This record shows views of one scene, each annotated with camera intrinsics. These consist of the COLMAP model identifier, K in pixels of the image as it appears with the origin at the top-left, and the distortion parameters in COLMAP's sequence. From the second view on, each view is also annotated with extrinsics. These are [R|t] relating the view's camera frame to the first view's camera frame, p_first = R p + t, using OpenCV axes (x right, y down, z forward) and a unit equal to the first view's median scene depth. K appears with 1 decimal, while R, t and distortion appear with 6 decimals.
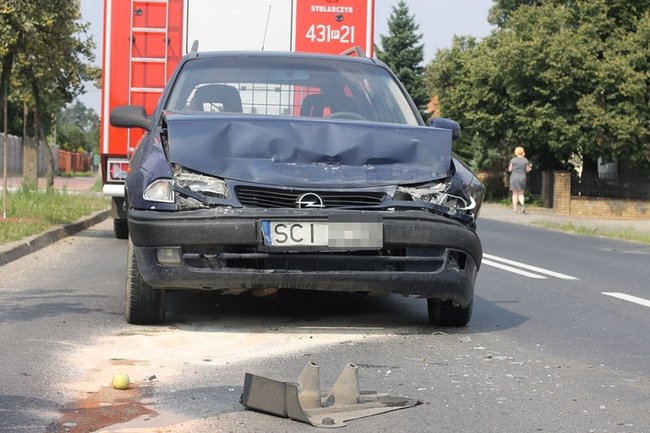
lens RADIAL K [[1489.4, 0, 325.1], [0, 1489.4, 215.4], [0, 0, 1]] dist [-0.083744, 0.000000]
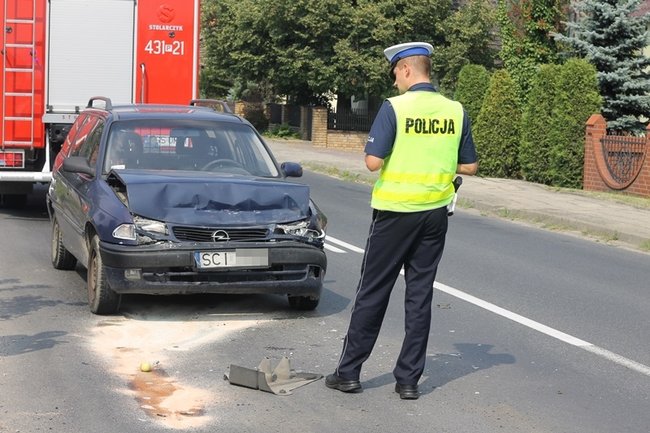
lens RADIAL K [[1489.4, 0, 325.3], [0, 1489.4, 217.2], [0, 0, 1]] dist [-0.083744, 0.000000]
pose [[0.984847, -0.012100, 0.173000, -0.082299], [0.000747, 0.997850, 0.065539, -0.062800], [-0.173421, -0.064417, 0.982739, -0.258790]]
